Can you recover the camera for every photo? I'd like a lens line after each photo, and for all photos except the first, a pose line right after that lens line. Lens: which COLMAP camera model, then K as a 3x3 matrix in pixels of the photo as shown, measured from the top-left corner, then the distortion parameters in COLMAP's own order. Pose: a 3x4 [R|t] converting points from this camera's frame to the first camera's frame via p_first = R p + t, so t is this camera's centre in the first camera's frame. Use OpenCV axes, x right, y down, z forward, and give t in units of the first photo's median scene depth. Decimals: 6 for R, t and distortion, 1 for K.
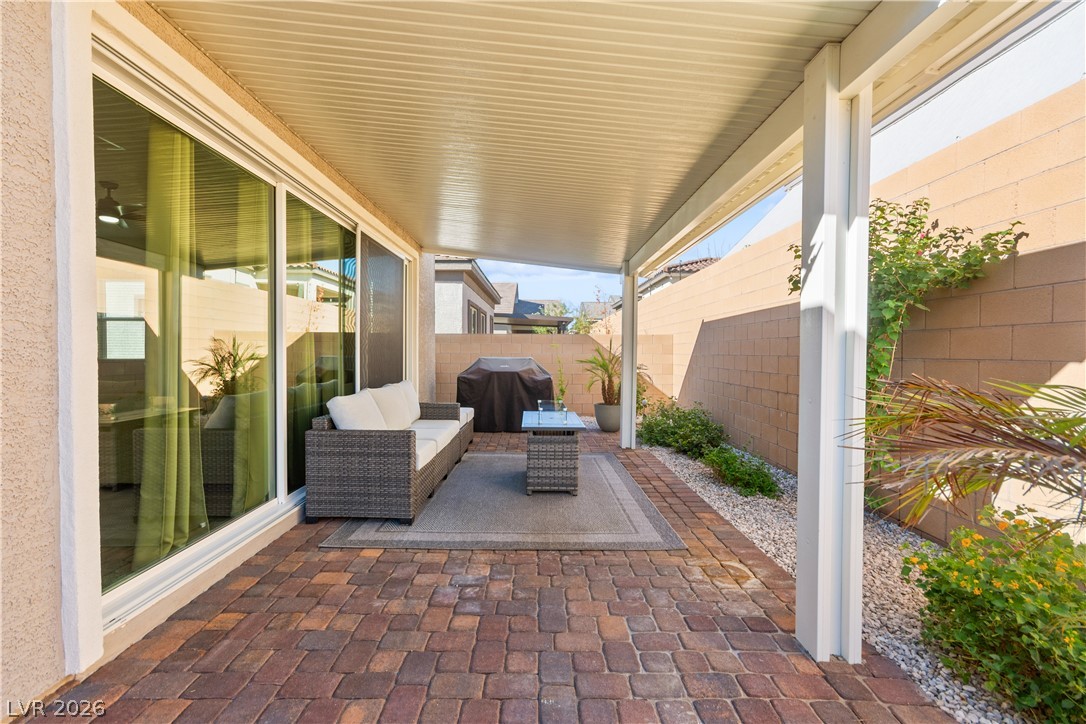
lens RADIAL K [[482.9, 0, 547.9], [0, 482.9, 357.5], [0, 0, 1]] dist [-0.016483, 0.012451]
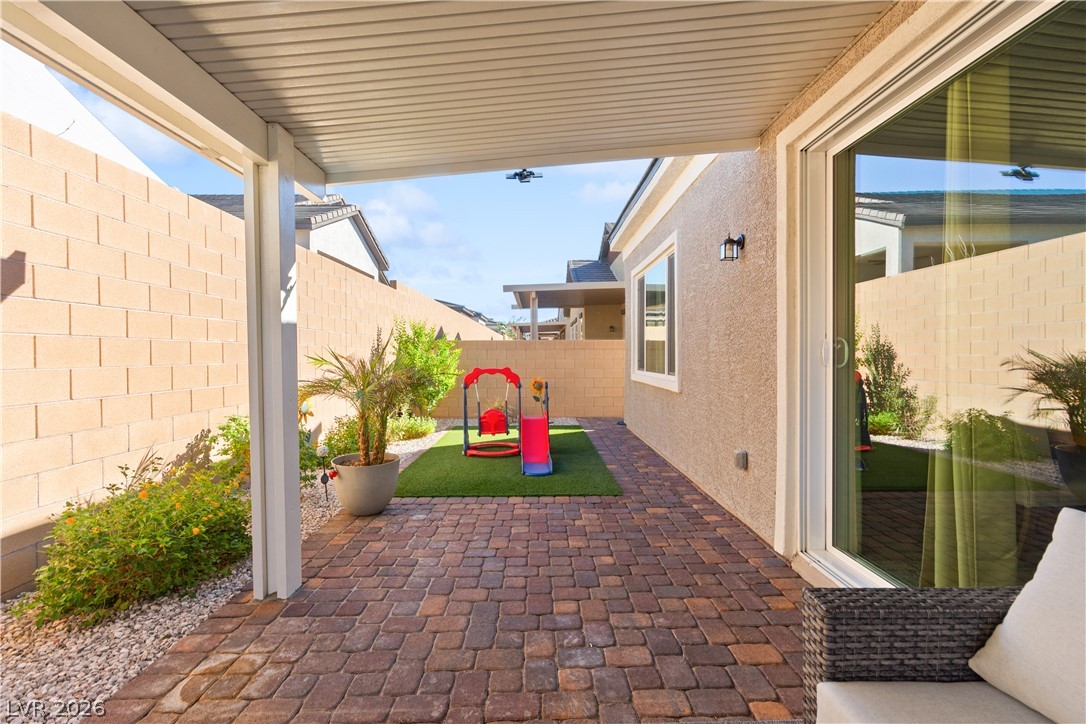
lens RADIAL K [[482.9, 0, 540.5], [0, 482.9, 358.3], [0, 0, 1]] dist [-0.016483, 0.012451]
pose [[-0.999872, -0.003882, 0.015514, -0.047367], [-0.003471, 0.999644, 0.026445, -0.017562], [-0.015611, 0.026387, -0.999530, 0.764277]]
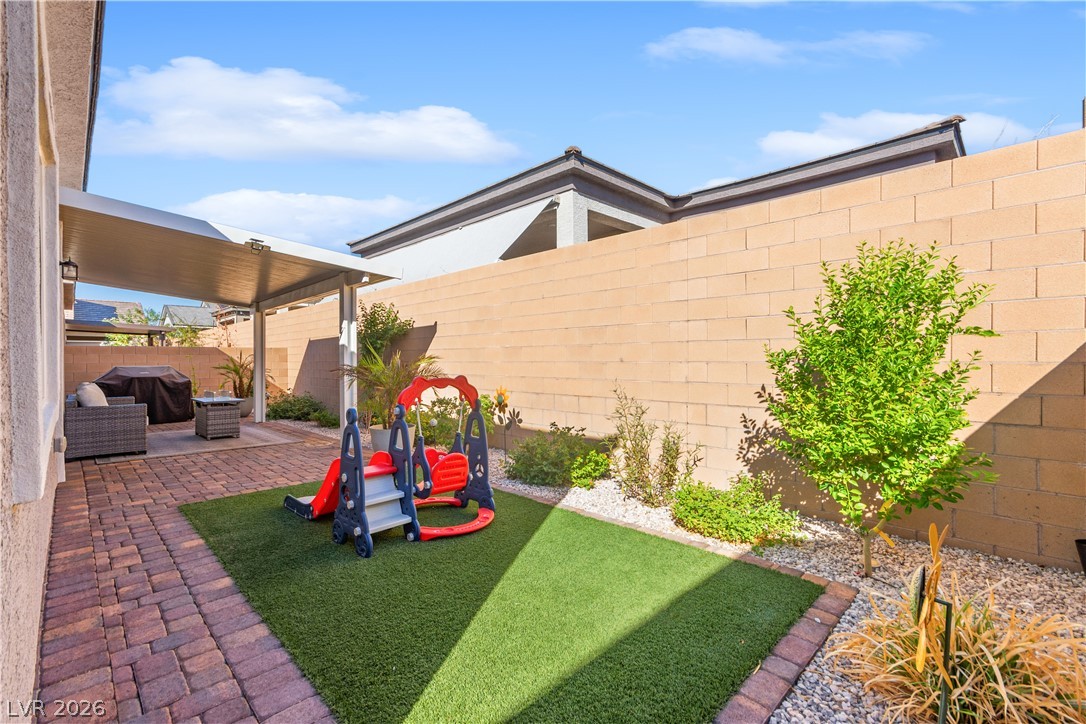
lens RADIAL K [[482.9, 0, 537.4], [0, 482.9, 363.4], [0, 0, 1]] dist [-0.016483, 0.012451]
pose [[0.730937, -0.015515, 0.682268, -0.260840], [0.018945, 0.999818, 0.002440, 0.013468], [-0.682182, 0.011142, 0.731098, -0.824191]]
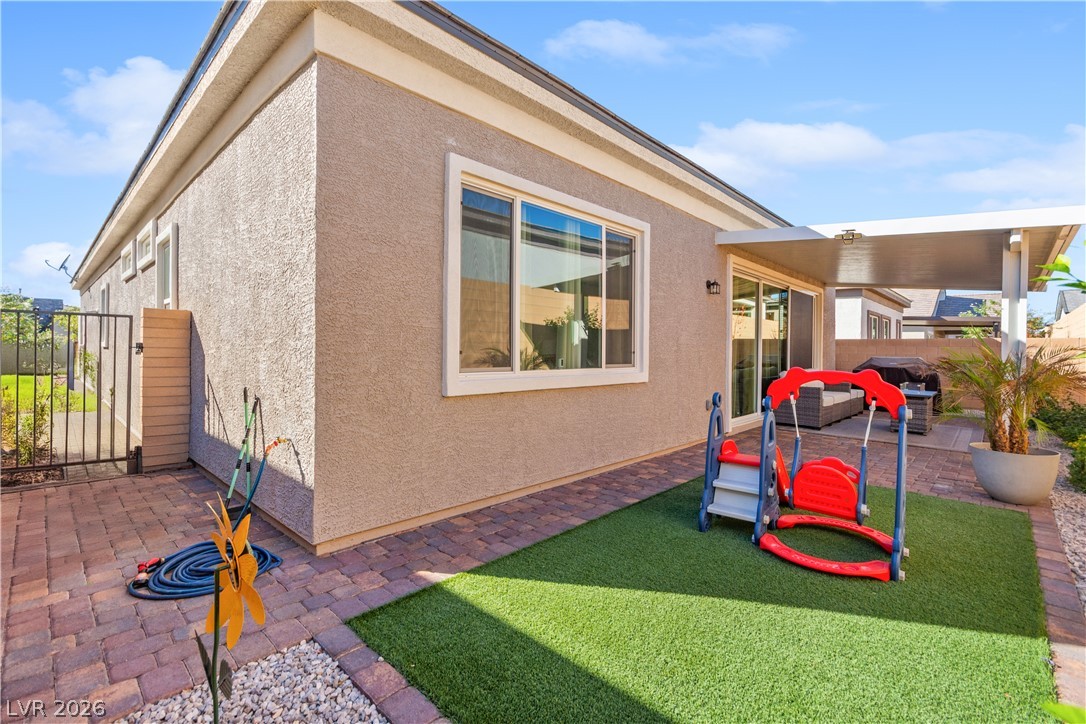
lens RADIAL K [[482.9, 0, 541.9], [0, 482.9, 353.0], [0, 0, 1]] dist [-0.016483, 0.012451]
pose [[0.710380, 0.006579, -0.703788, 0.207890], [-0.017747, 0.999806, -0.008567, 0.023242], [0.703595, 0.018575, 0.710359, -0.843732]]
